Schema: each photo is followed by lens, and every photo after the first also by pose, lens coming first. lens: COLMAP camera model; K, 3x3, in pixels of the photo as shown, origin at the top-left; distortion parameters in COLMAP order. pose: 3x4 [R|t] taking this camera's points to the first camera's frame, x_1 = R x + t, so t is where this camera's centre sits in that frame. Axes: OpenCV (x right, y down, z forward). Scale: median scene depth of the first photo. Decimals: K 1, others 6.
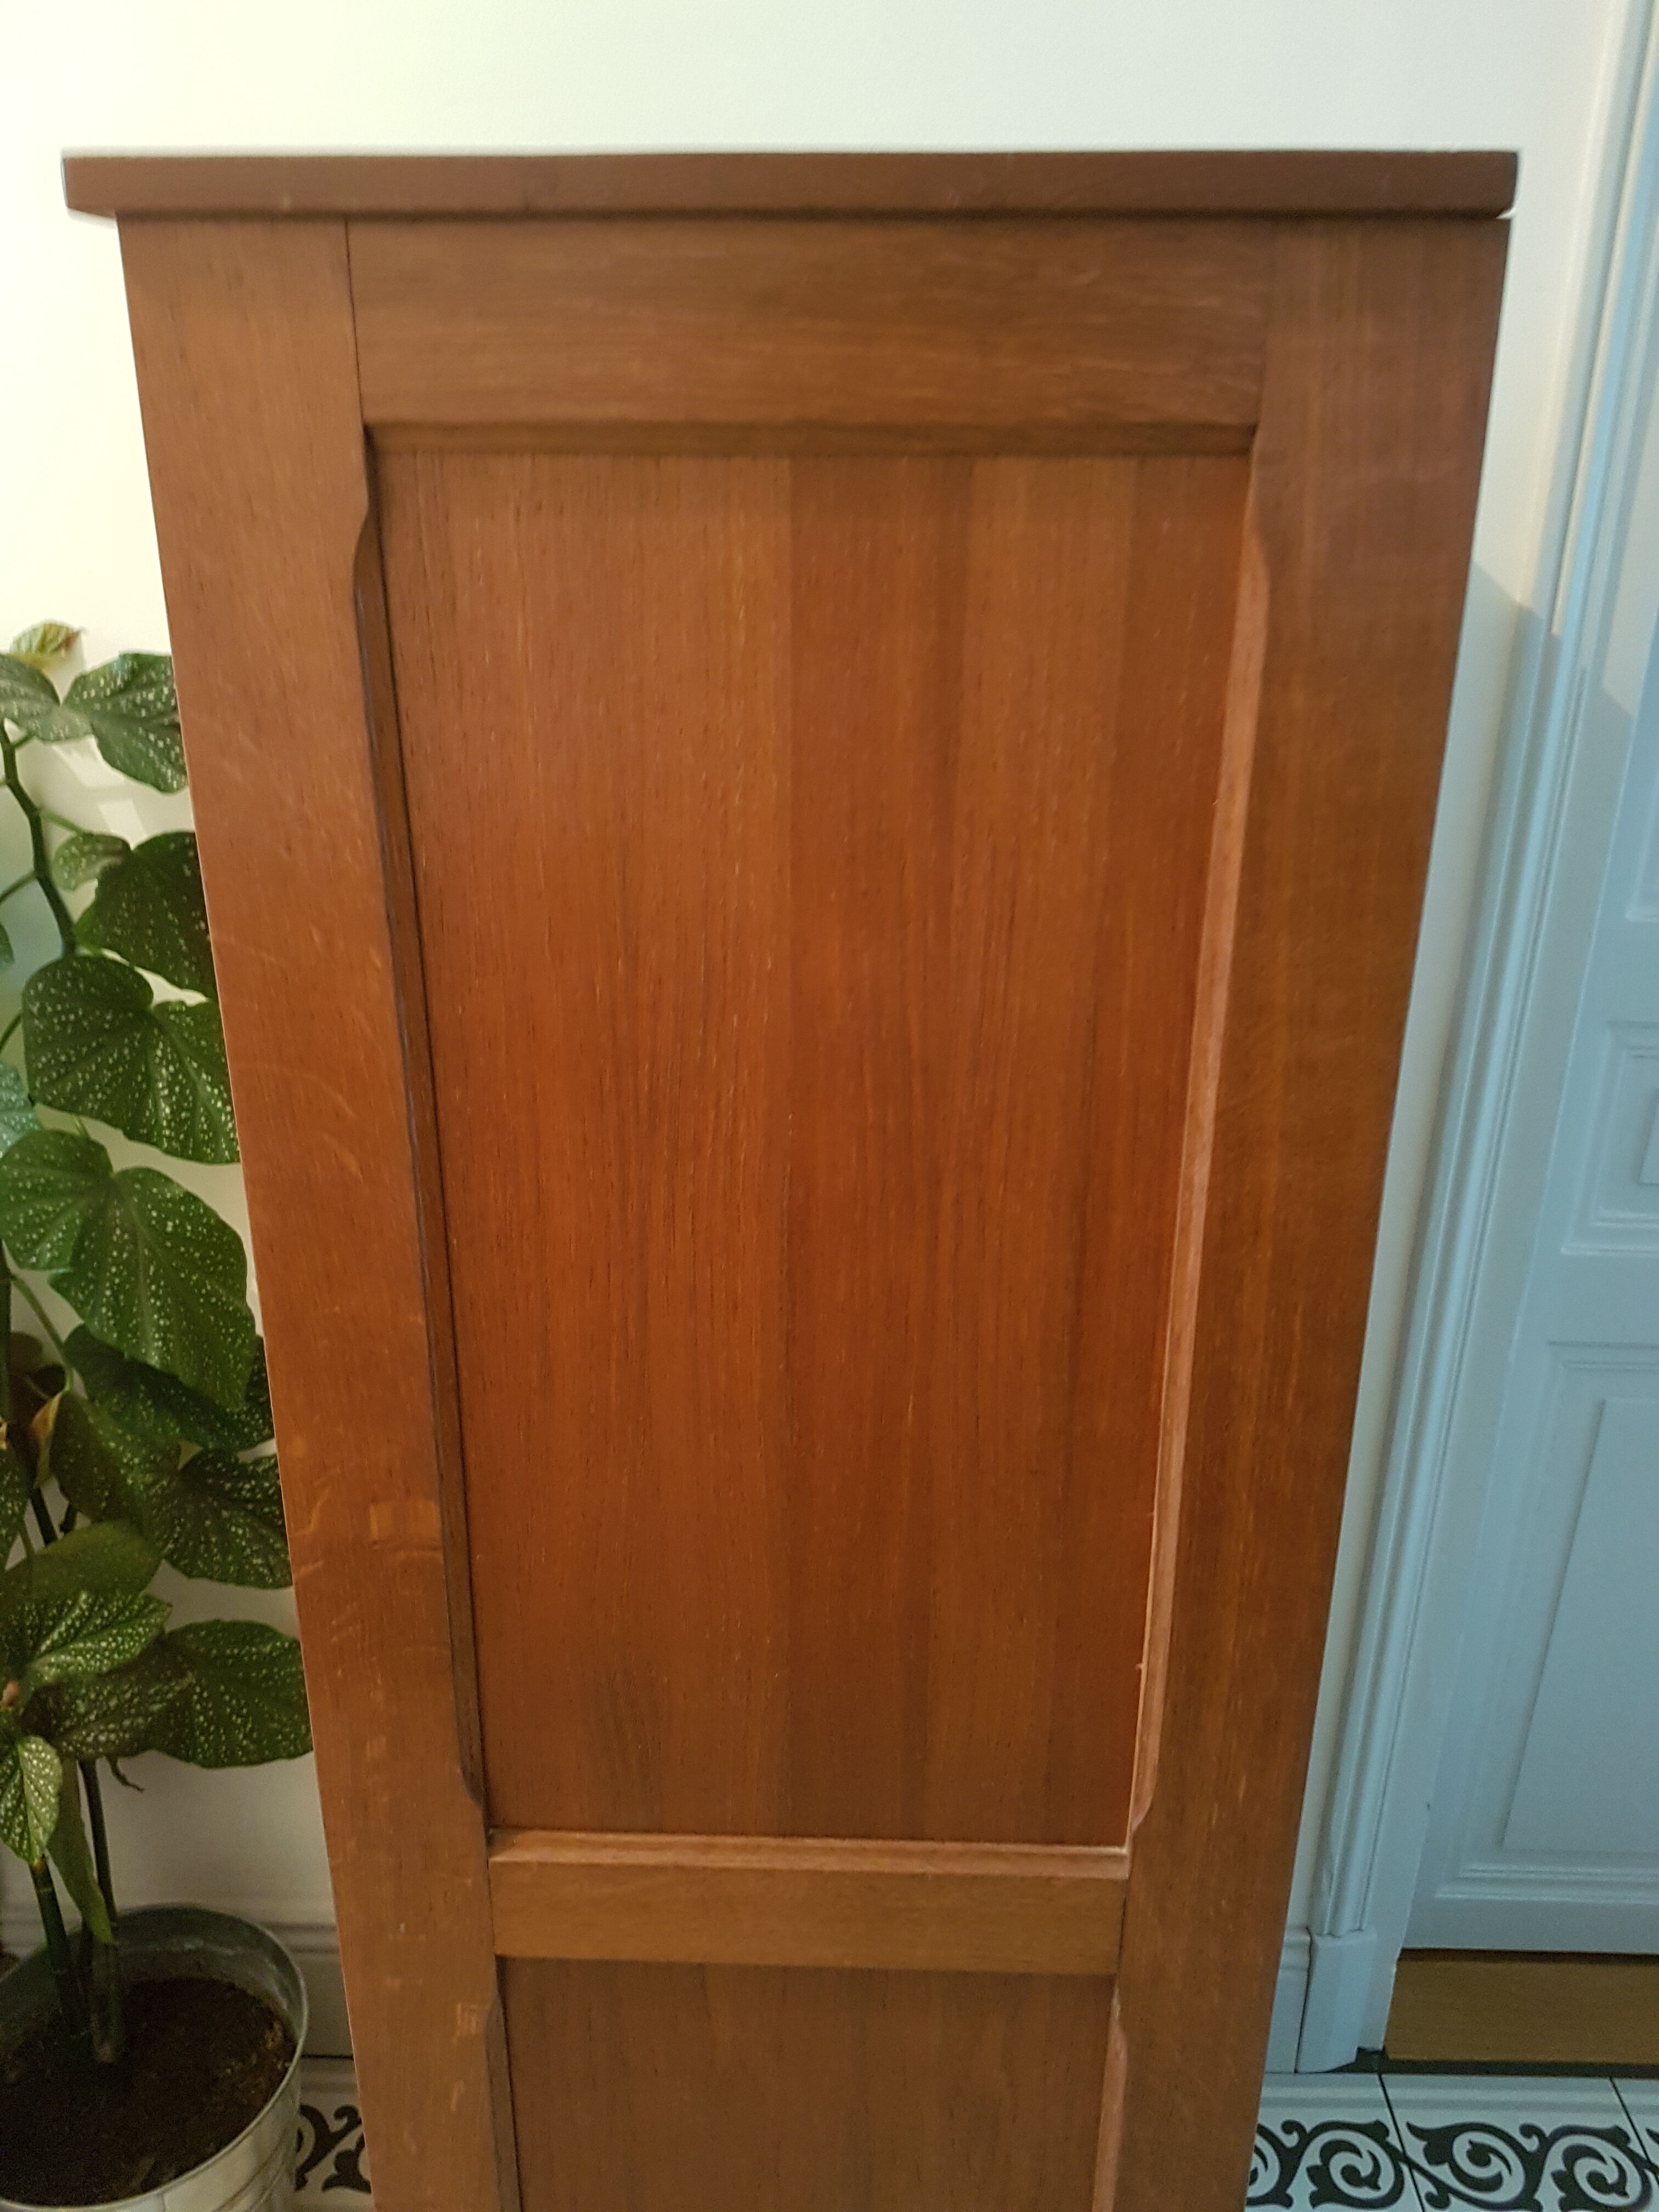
lens RADIAL K [[1787.2, 0, 828.2], [0, 1787.2, 1105.2], [0, 0, 1]] dist [0.005032, 0.003584]
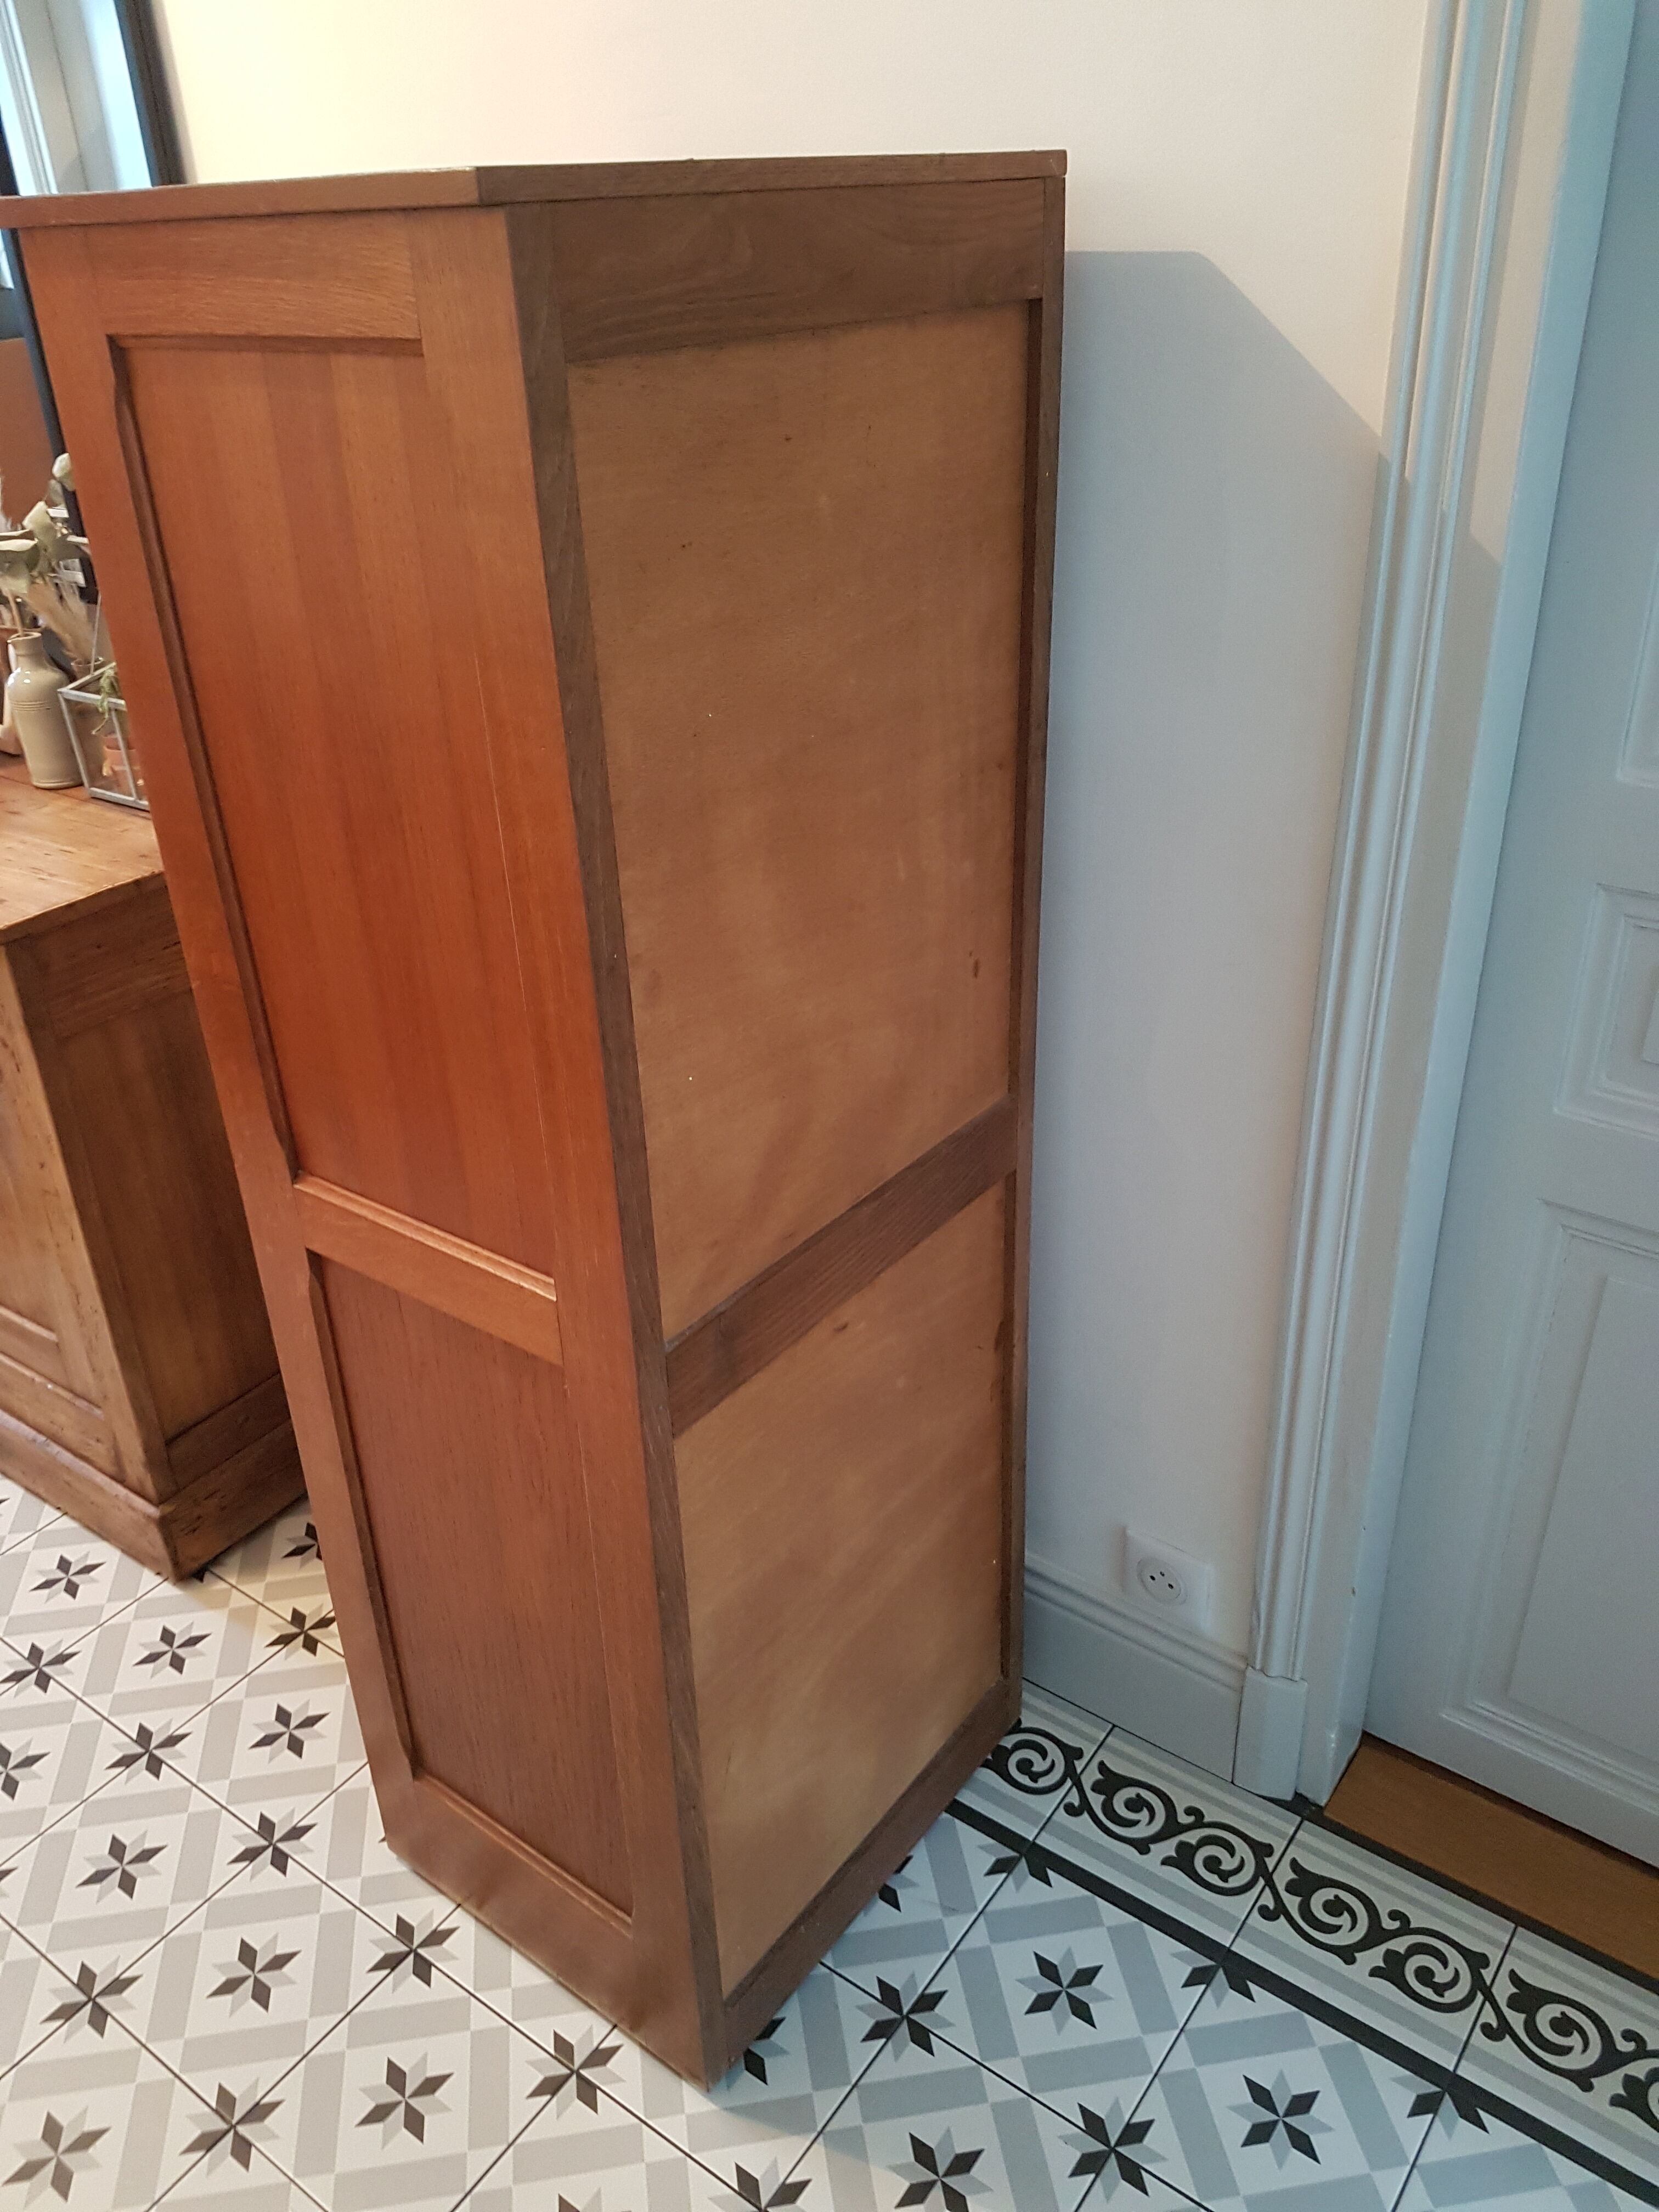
lens RADIAL K [[1787.2, 0, 821.8], [0, 1787.2, 1115.7], [0, 0, 1]] dist [0.005032, 0.003584]
pose [[0.803863, 0.241175, -0.543727, 0.603314], [-0.171507, 0.969268, 0.176366, -0.021367], [0.569552, -0.048521, 0.820522, -0.051497]]
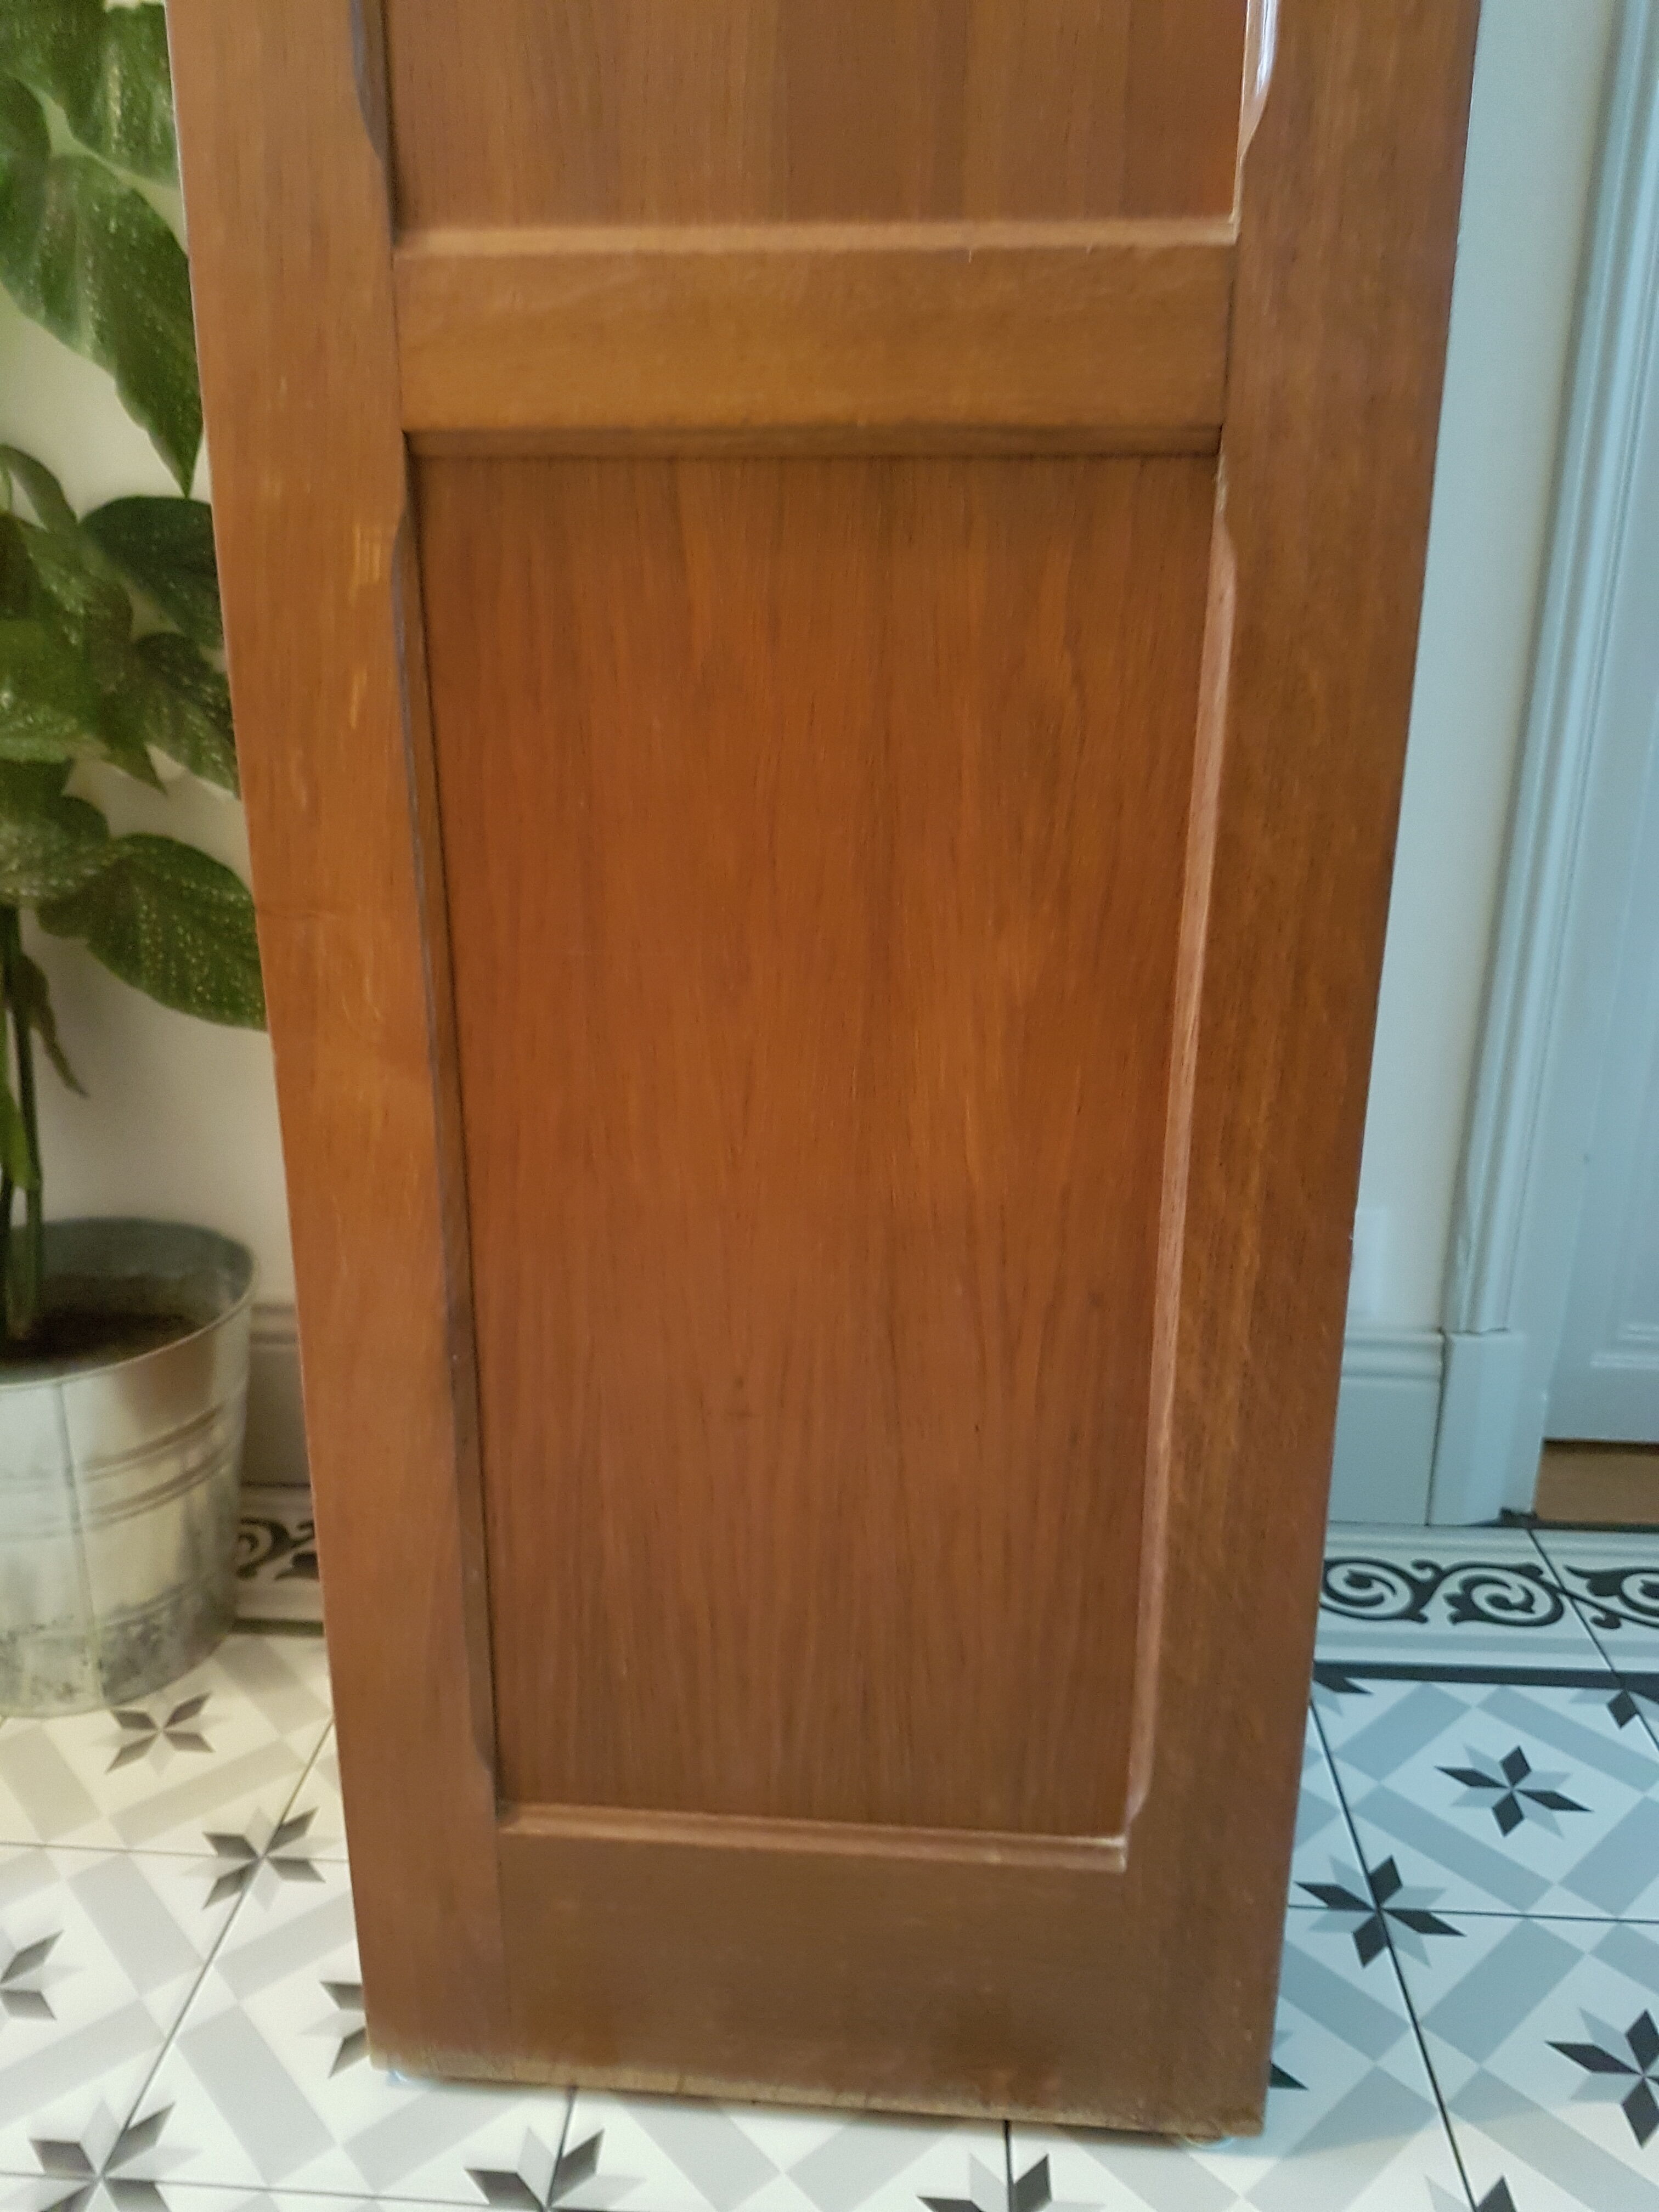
lens RADIAL K [[1787.2, 0, 820.9], [0, 1787.2, 1106.2], [0, 0, 1]] dist [0.005032, 0.003584]
pose [[0.998758, 0.007673, -0.049233, 0.017678], [-0.011537, 0.996833, -0.078676, 0.442269], [0.048473, 0.079147, 0.995684, 0.144106]]
